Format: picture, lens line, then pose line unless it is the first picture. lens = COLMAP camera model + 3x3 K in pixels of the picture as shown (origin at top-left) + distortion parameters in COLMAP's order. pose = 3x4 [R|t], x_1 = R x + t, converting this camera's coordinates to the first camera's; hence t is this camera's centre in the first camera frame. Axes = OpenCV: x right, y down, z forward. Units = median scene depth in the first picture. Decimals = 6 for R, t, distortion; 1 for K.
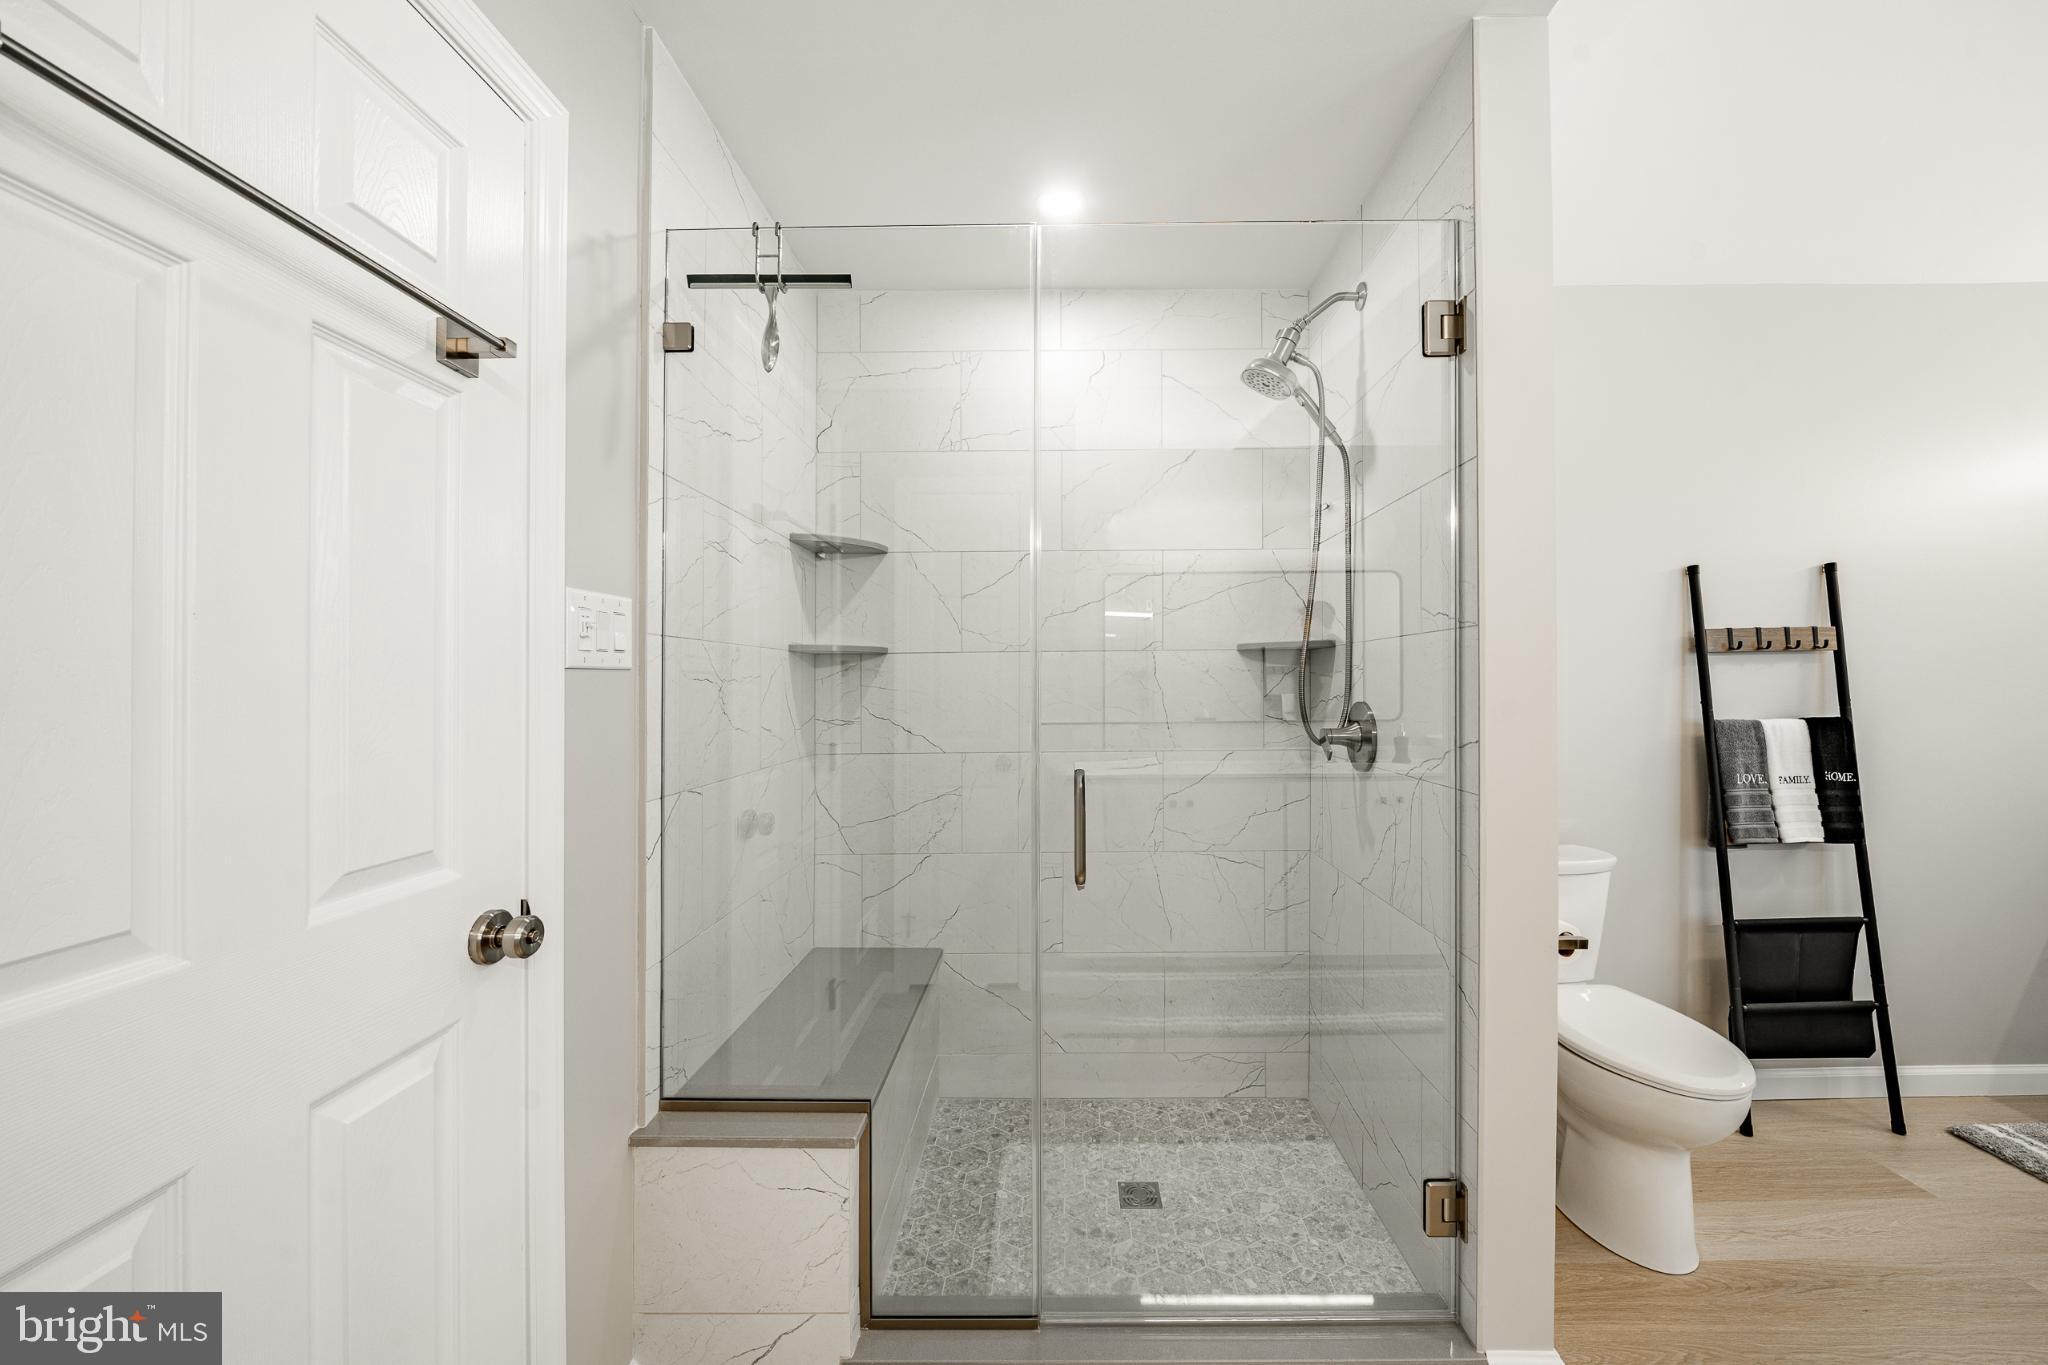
lens RADIAL K [[747.9, 0, 1080.5], [0, 747.9, 681.9], [0, 0, 1]] dist [-0.001994, 0.000256]
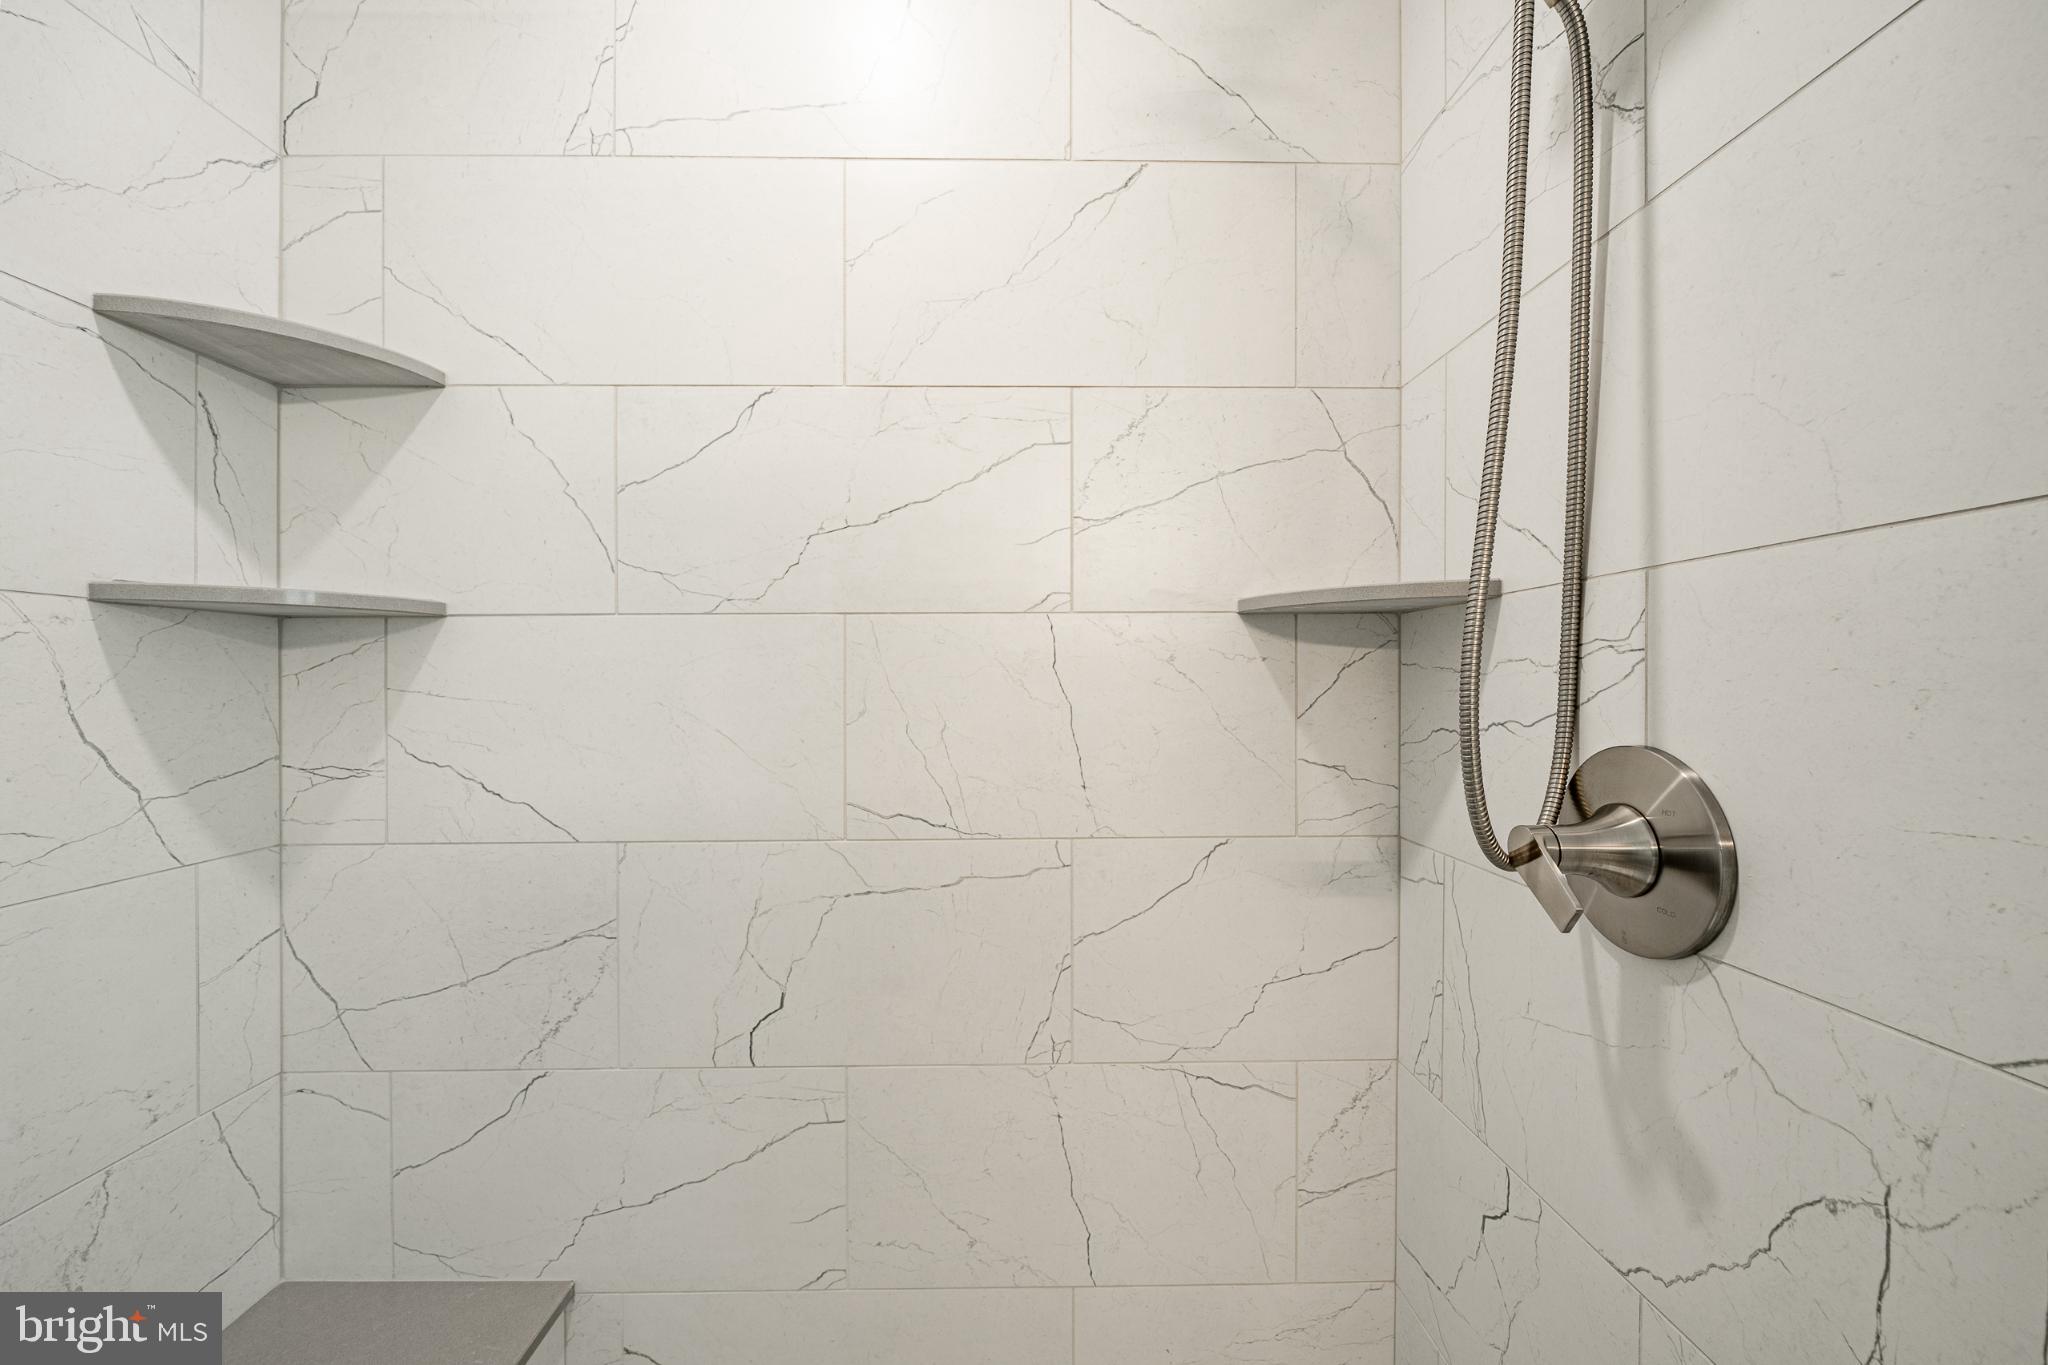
lens RADIAL K [[802.6, 0, 1021.7], [0, 802.6, 683.3], [0, 0, 1]] dist [-0.004319, 0.000851]
pose [[0.999985, 0.003845, 0.003852, 0.094208], [-0.003866, 0.999978, 0.005344, -0.002864], [-0.003832, -0.005359, 0.999978, 0.632110]]
